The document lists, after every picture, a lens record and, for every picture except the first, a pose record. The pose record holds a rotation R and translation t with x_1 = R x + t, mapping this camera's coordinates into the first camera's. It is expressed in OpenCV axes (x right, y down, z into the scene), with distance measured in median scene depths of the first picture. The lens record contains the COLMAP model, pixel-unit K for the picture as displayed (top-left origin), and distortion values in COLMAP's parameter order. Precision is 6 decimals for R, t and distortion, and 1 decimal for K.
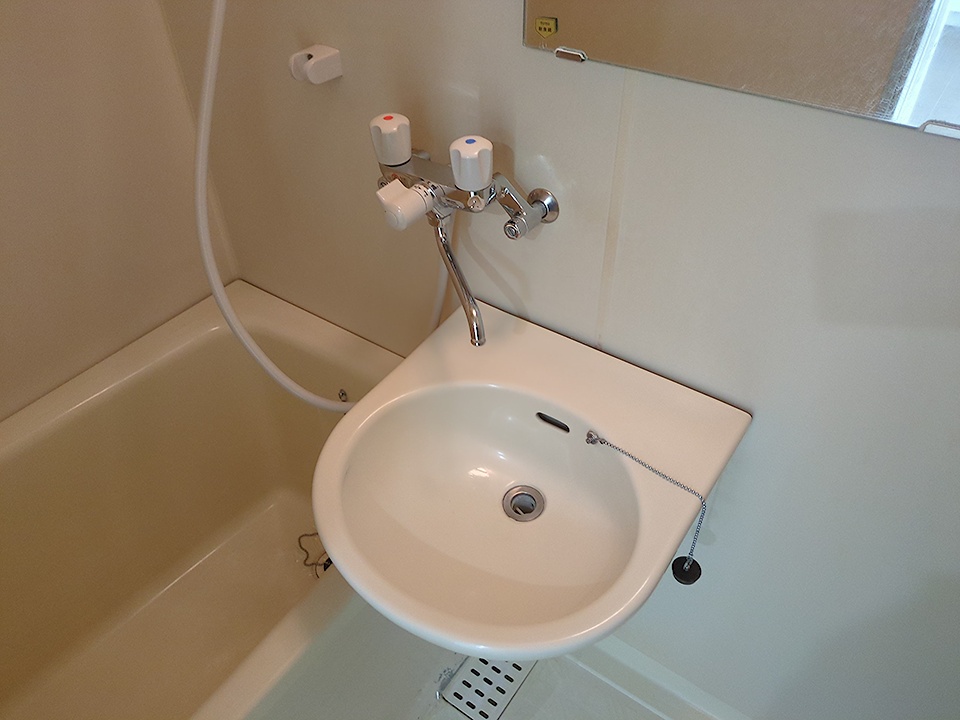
lens RADIAL K [[720.7, 0, 480.0], [0, 720.7, 360.0], [0, 0, 1]] dist [0.054151, -0.002286]
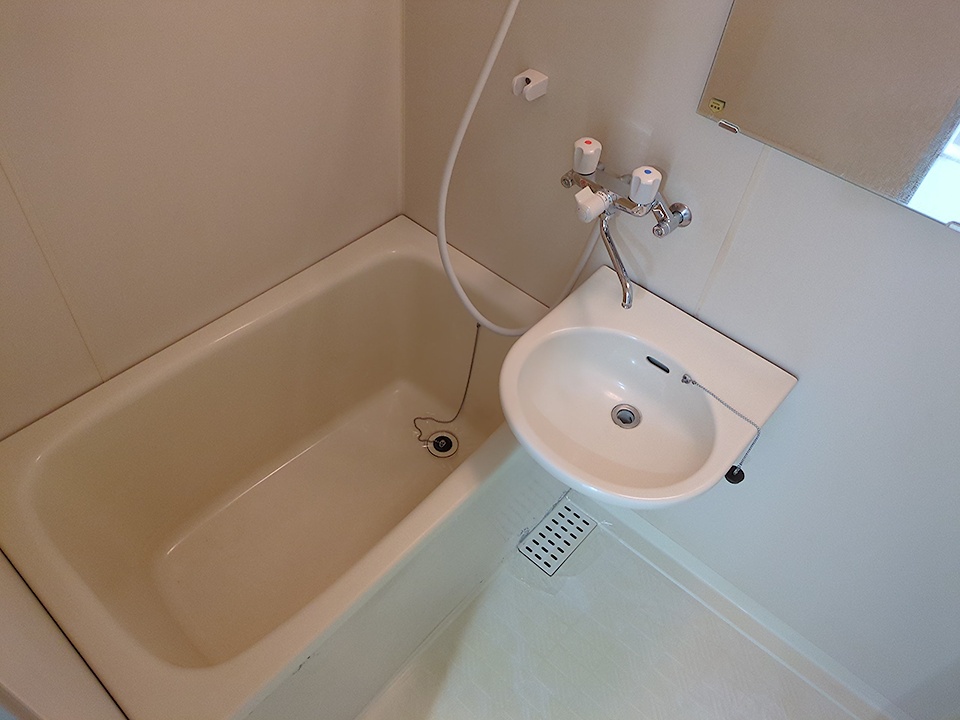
lens RADIAL K [[720.7, 0, 480.0], [0, 720.7, 360.0], [0, 0, 1]] dist [0.054151, -0.002286]
pose [[0.990180, 0.139798, -0.000109, -0.267649], [-0.138857, 0.983609, 0.115030, -0.041908], [0.016188, -0.113886, 0.993362, -0.467716]]
